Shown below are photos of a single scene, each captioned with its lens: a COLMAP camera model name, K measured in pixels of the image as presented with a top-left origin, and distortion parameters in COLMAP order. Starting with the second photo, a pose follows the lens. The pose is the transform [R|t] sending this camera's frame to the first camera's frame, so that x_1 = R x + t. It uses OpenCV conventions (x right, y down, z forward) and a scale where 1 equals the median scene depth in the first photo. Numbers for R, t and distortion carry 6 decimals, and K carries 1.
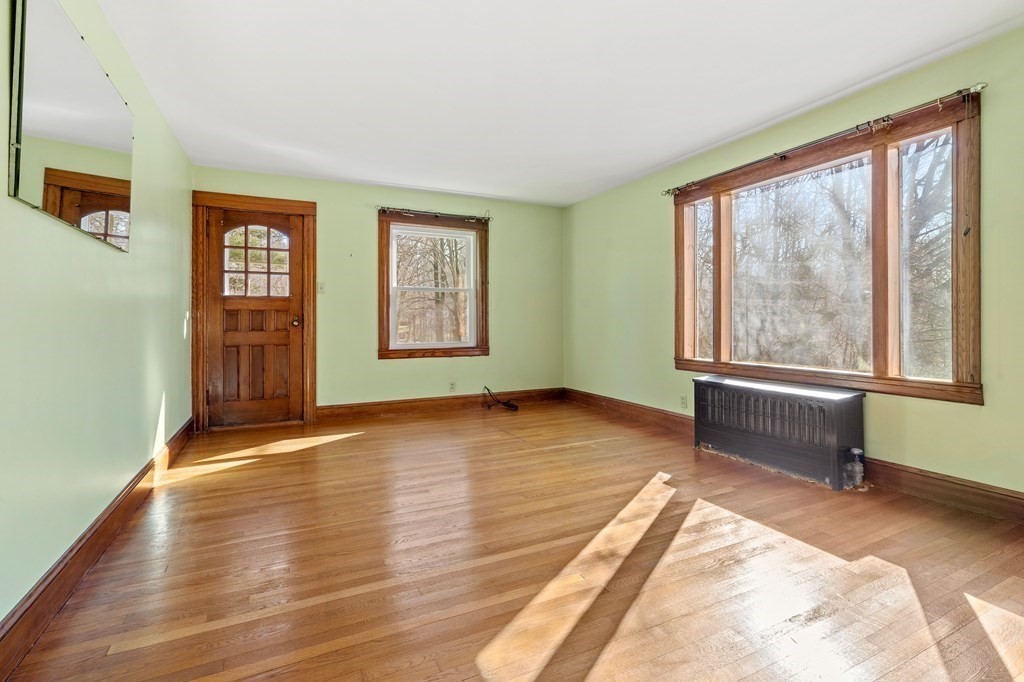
lens RADIAL K [[481.2, 0, 499.3], [0, 481.2, 314.8], [0, 0, 1]] dist [-0.001041, 0.000133]
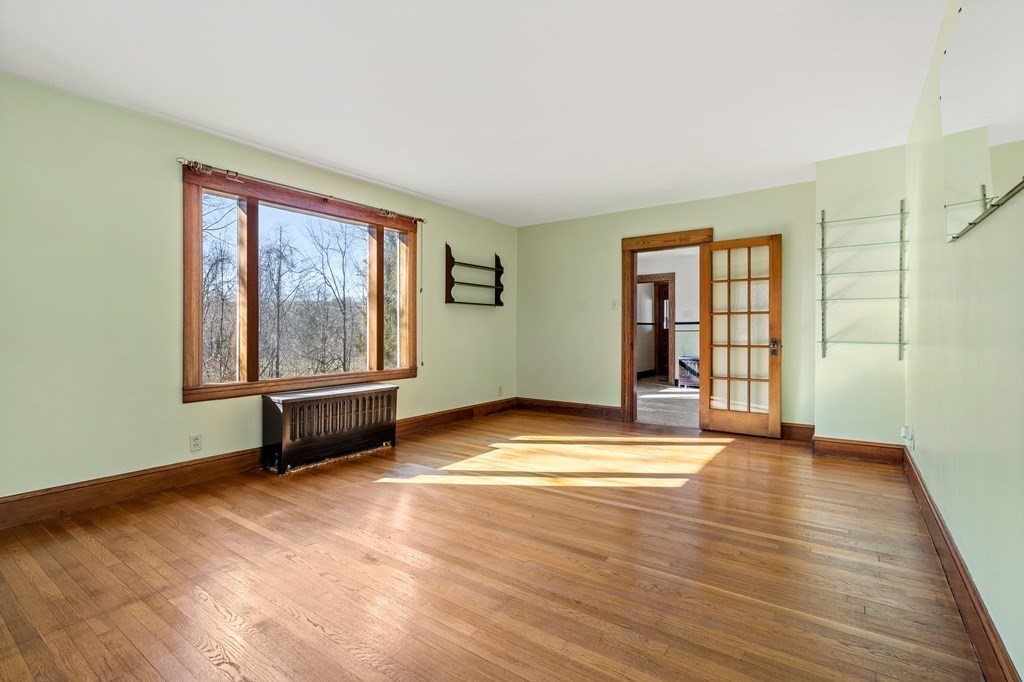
lens RADIAL K [[469.7, 0, 512.0], [0, 469.7, 341.0], [0, 0, 1]] dist [-0.000269, 0.000757]
pose [[-0.486826, -0.010114, 0.873441, -0.804871], [-0.003056, 0.999947, 0.009876, 0.012181], [-0.873494, 0.002139, -0.486831, 1.422783]]
